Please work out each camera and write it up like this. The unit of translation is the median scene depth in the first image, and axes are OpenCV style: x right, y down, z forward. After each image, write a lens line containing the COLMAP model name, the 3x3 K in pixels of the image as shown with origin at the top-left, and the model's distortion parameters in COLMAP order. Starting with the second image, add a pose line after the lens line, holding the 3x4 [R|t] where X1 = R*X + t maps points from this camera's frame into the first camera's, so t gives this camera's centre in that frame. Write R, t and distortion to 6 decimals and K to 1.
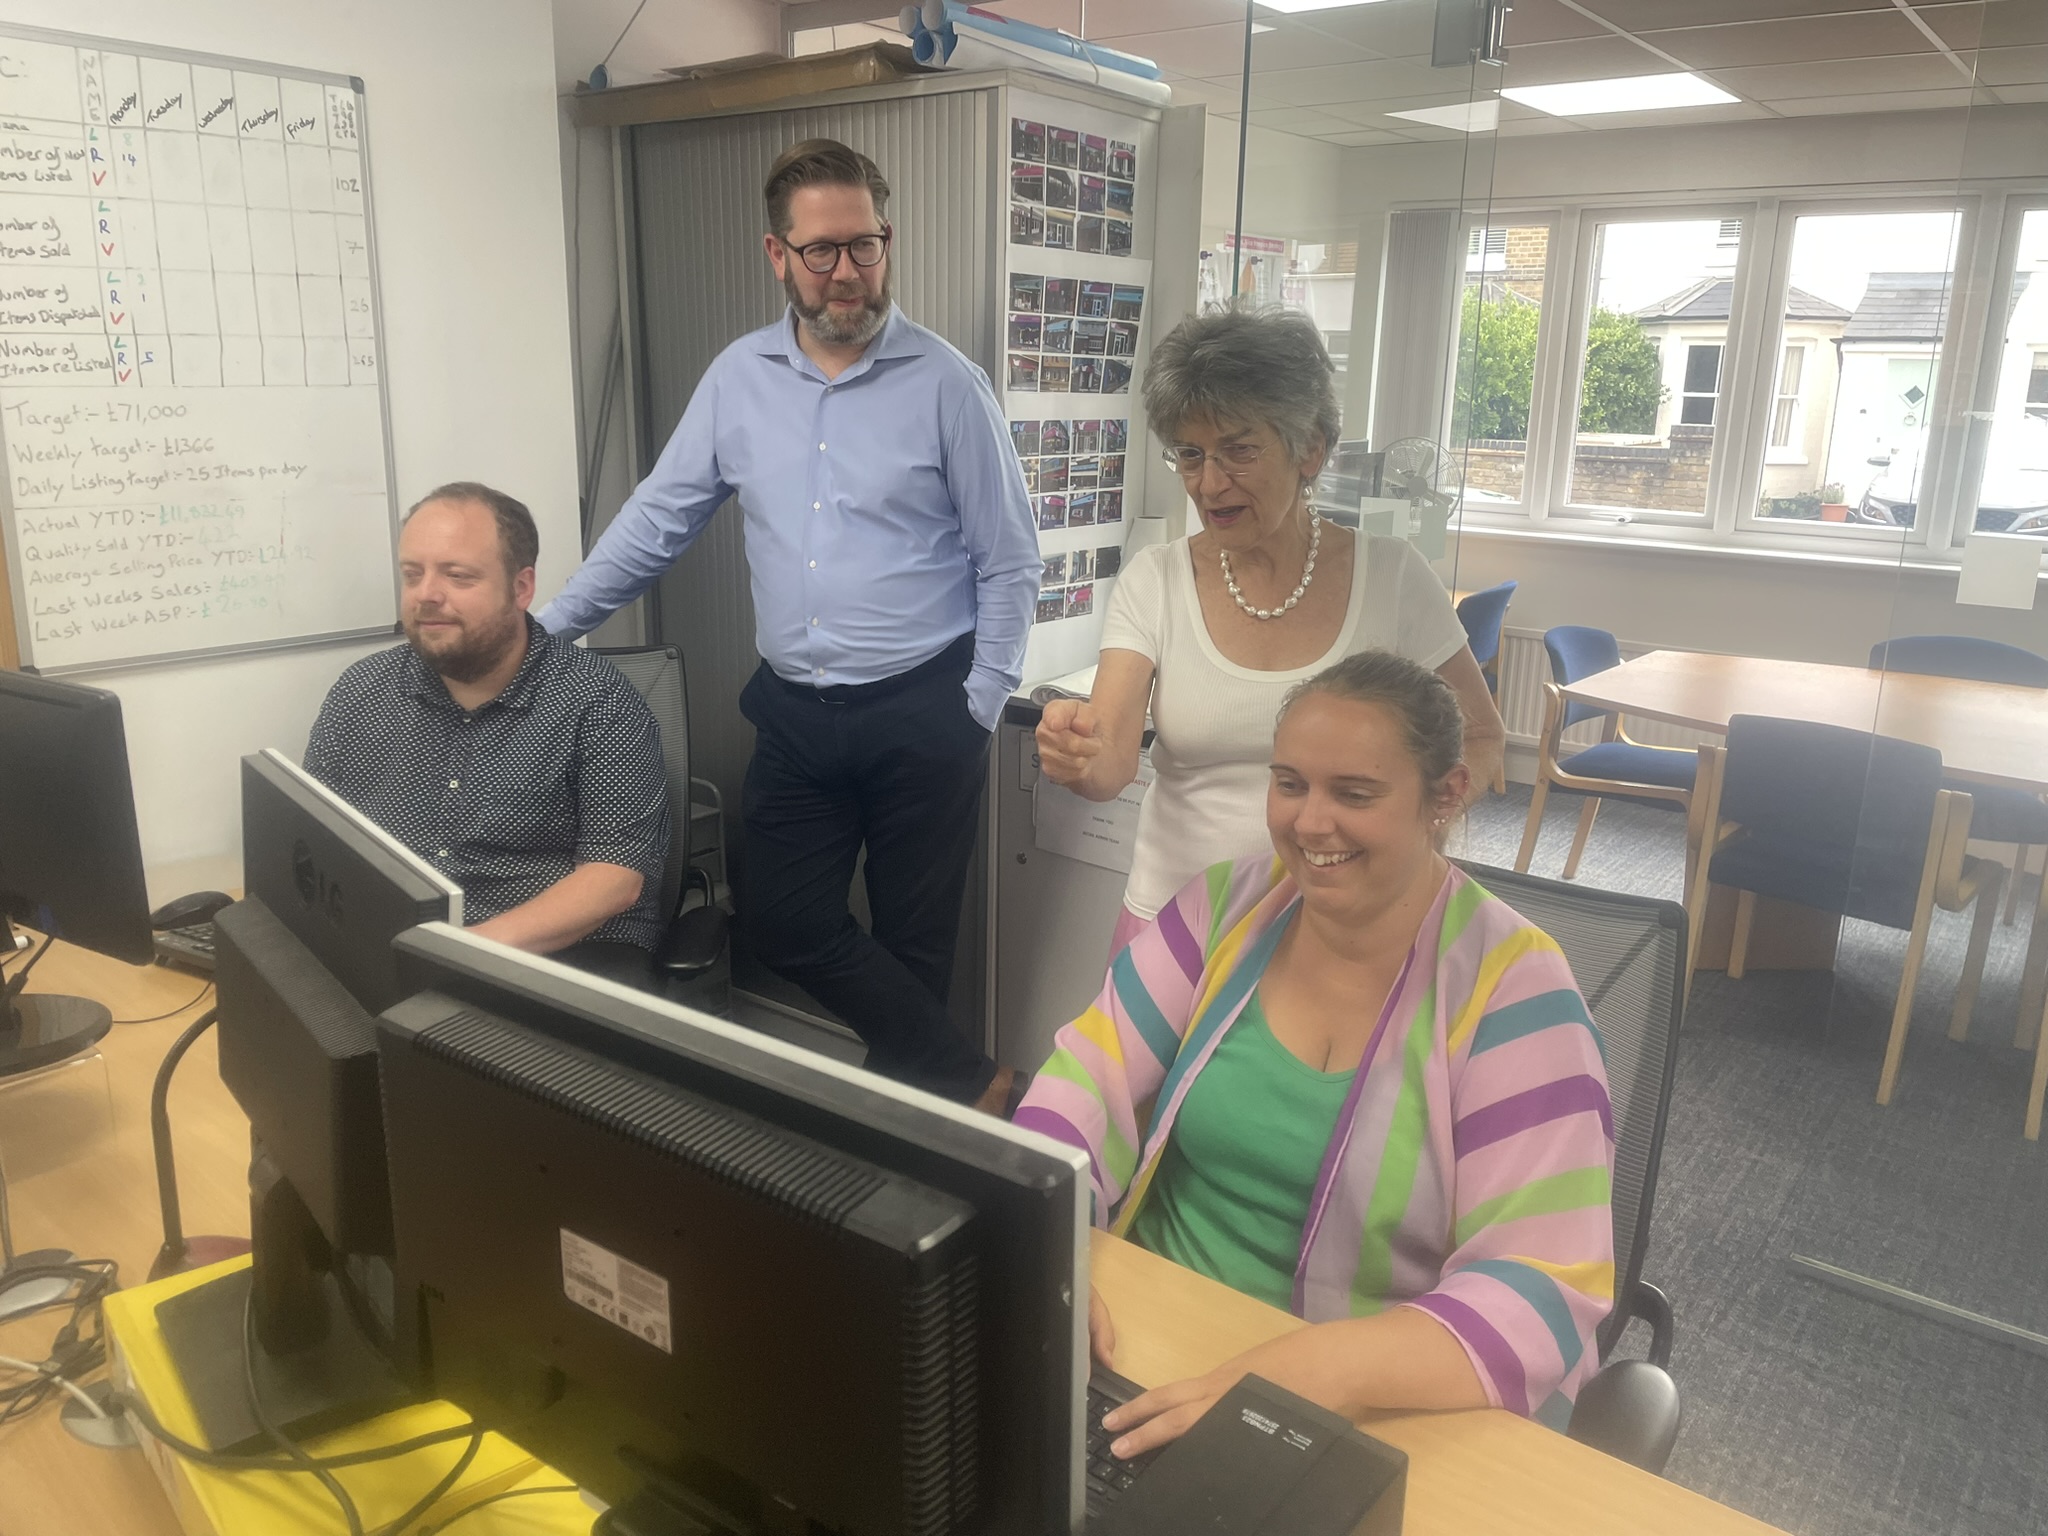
lens RADIAL K [[1534.9, 0, 1027.9], [0, 1534.9, 769.7], [0, 0, 1]] dist [-0.031005, -0.058659]
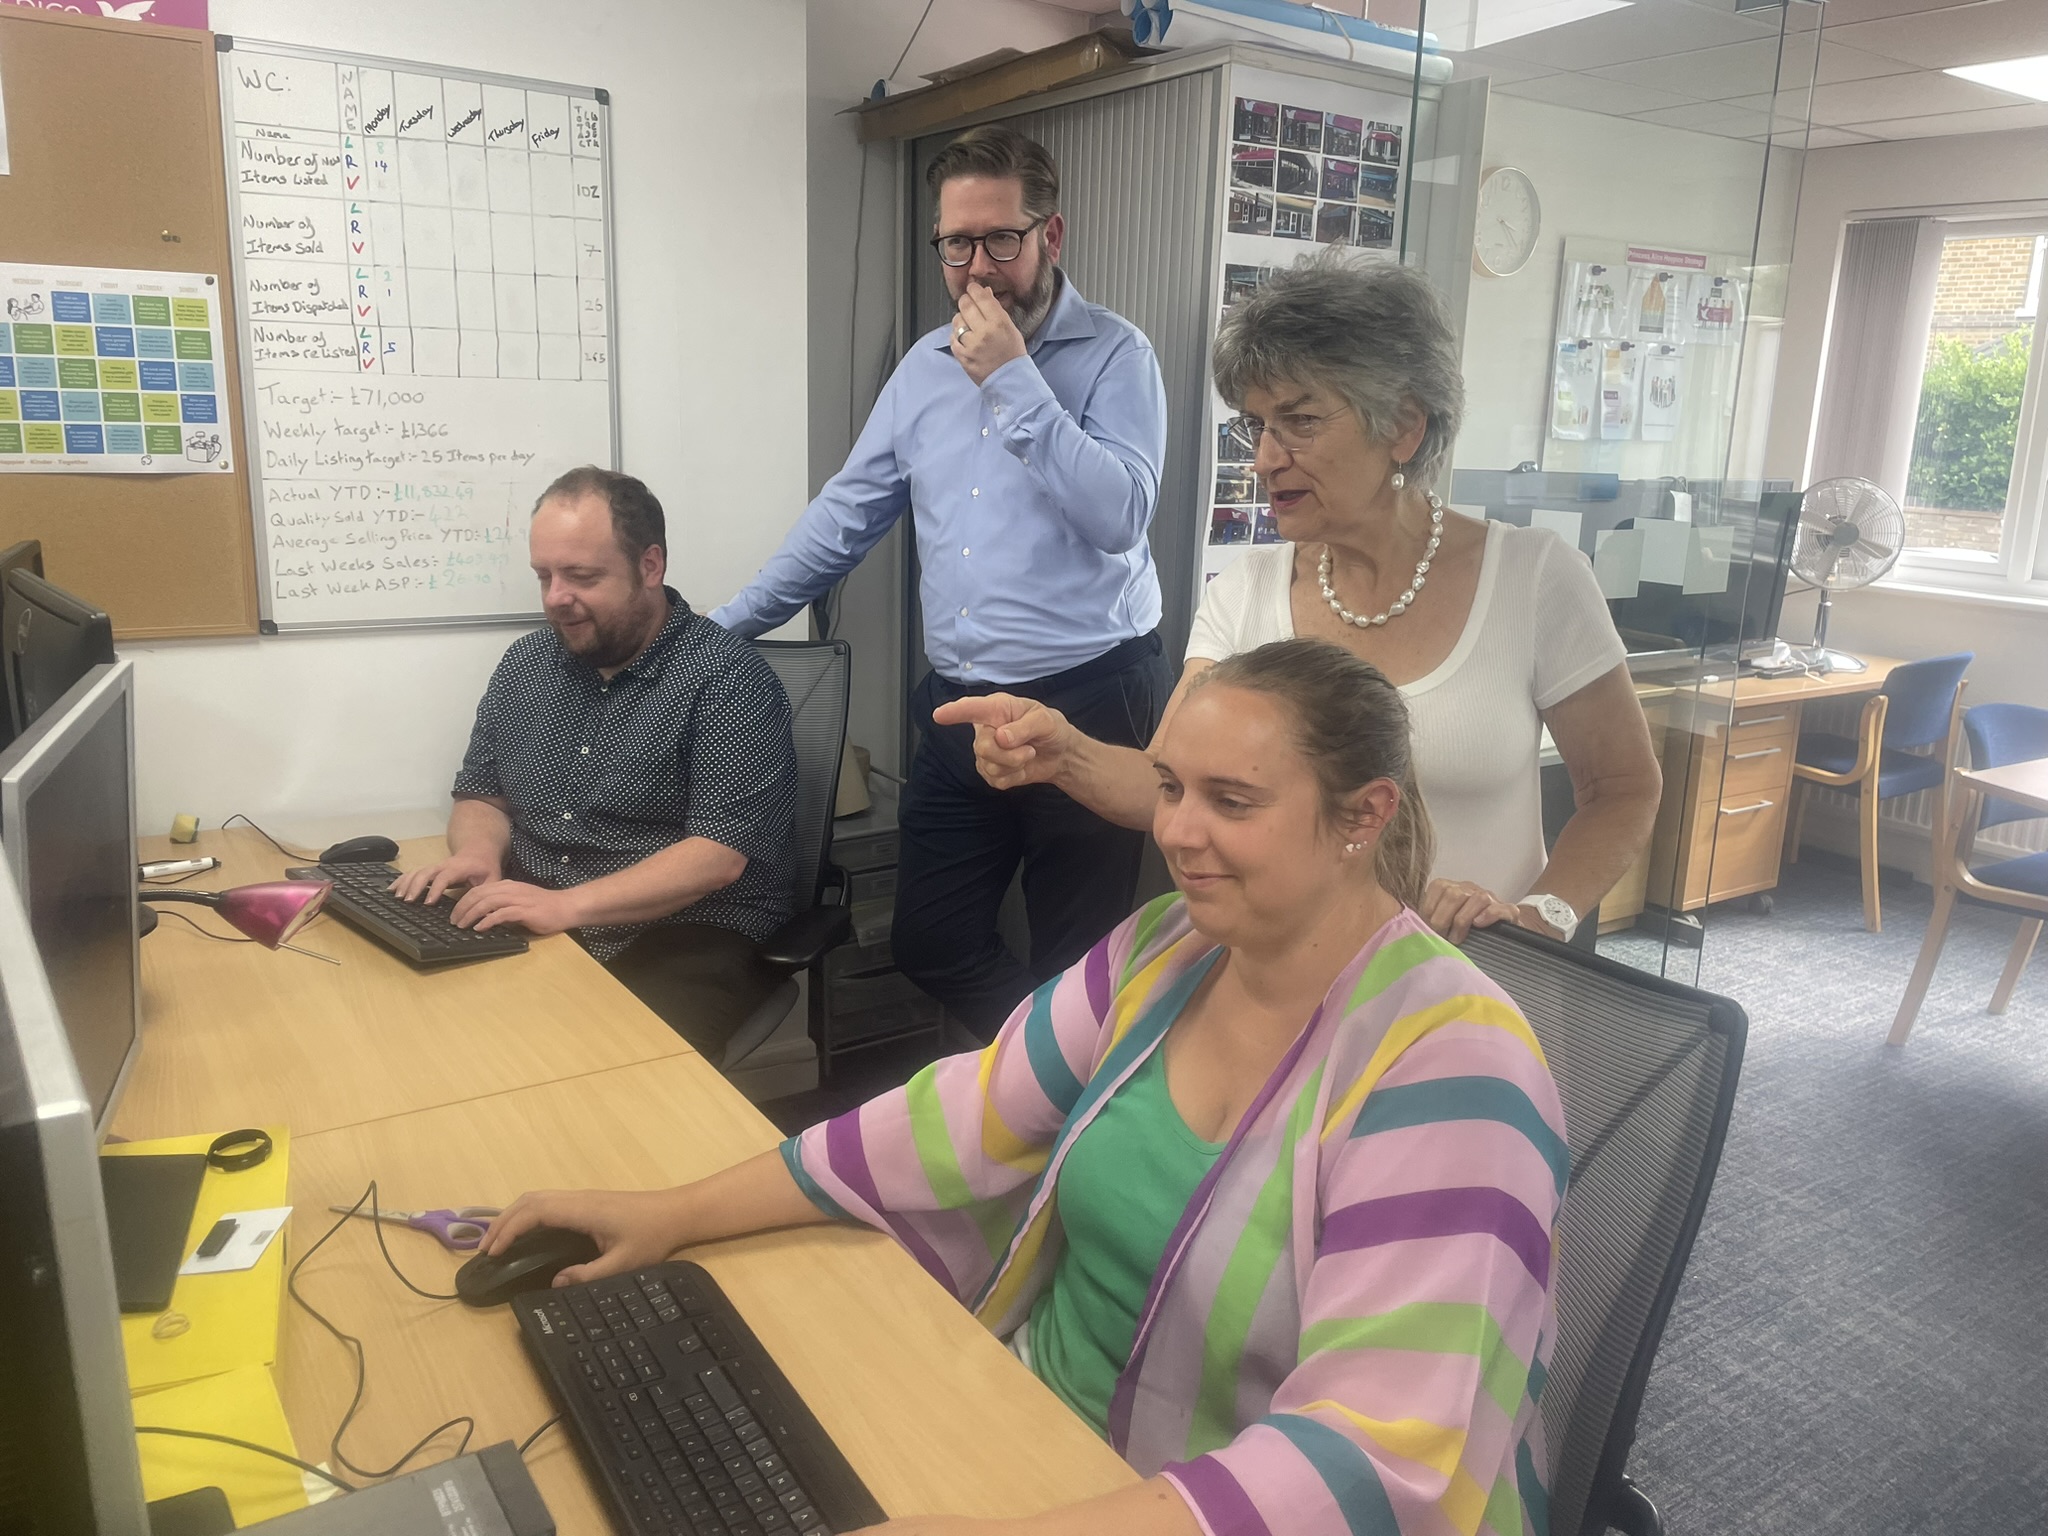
lens RADIAL K [[1531.5, 0, 1024.0], [0, 1531.5, 768.0], [0, 0, 1]] dist [0.004018, -0.090058]
pose [[0.939554, 0.076690, -0.333701, 0.230834], [-0.091320, 0.995418, -0.028354, 0.019260], [0.329998, 0.057114, 0.942252, 0.113220]]
